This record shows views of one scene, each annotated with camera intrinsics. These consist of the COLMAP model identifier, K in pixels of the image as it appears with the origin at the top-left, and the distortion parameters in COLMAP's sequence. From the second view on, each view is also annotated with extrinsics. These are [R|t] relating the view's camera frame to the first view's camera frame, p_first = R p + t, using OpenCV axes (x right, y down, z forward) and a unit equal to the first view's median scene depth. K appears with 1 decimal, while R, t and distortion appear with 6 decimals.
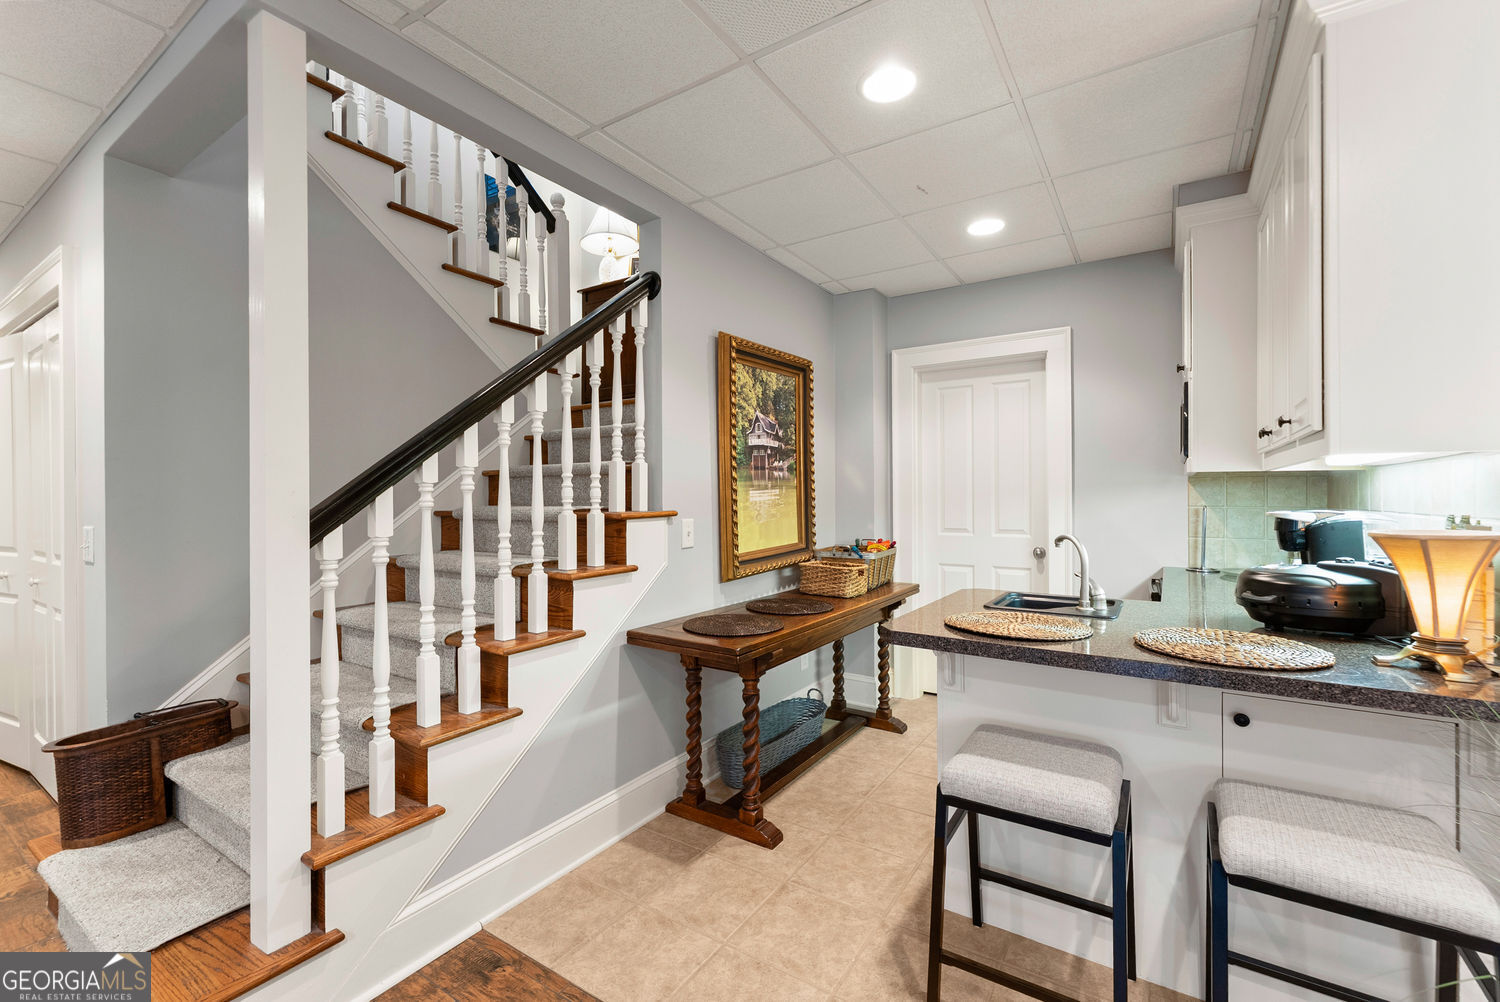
lens RADIAL K [[618.4, 0, 750.6], [0, 618.4, 489.6], [0, 0, 1]] dist [-0.009914, 0.001761]
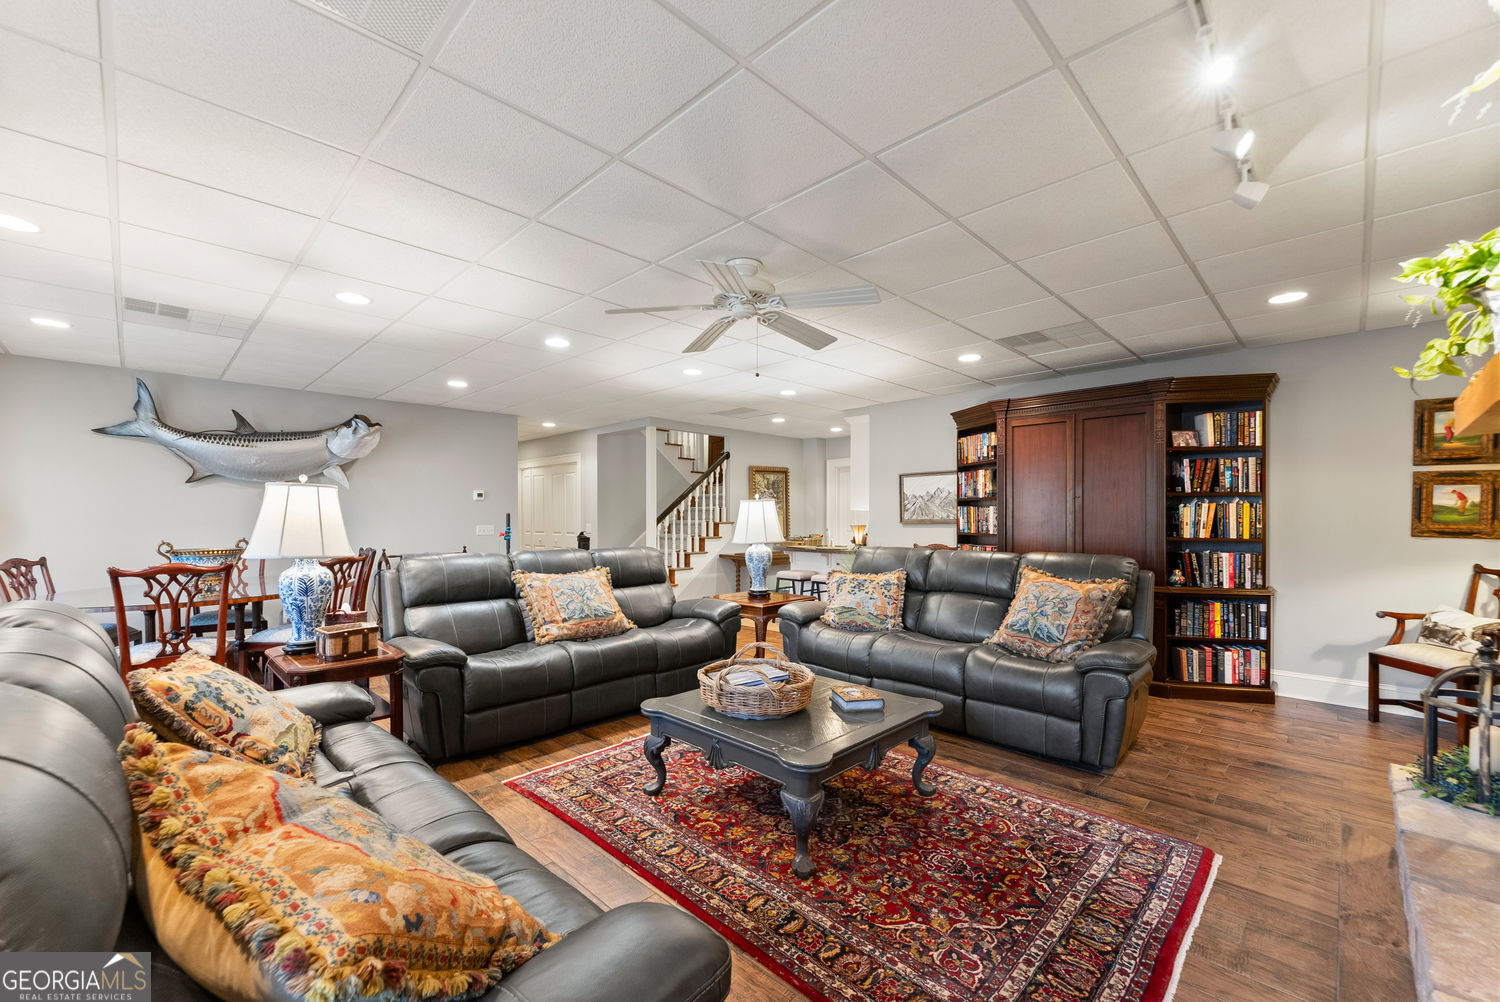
lens RADIAL K [[618.4, 0, 739.4], [0, 618.4, 516.2], [0, 0, 1]] dist [-0.009914, 0.001761]
pose [[0.981863, 0.006204, -0.189491, 0.601722], [-0.007638, 0.999947, -0.006837, 0.029920], [0.189438, 0.008161, 0.981859, -2.538675]]
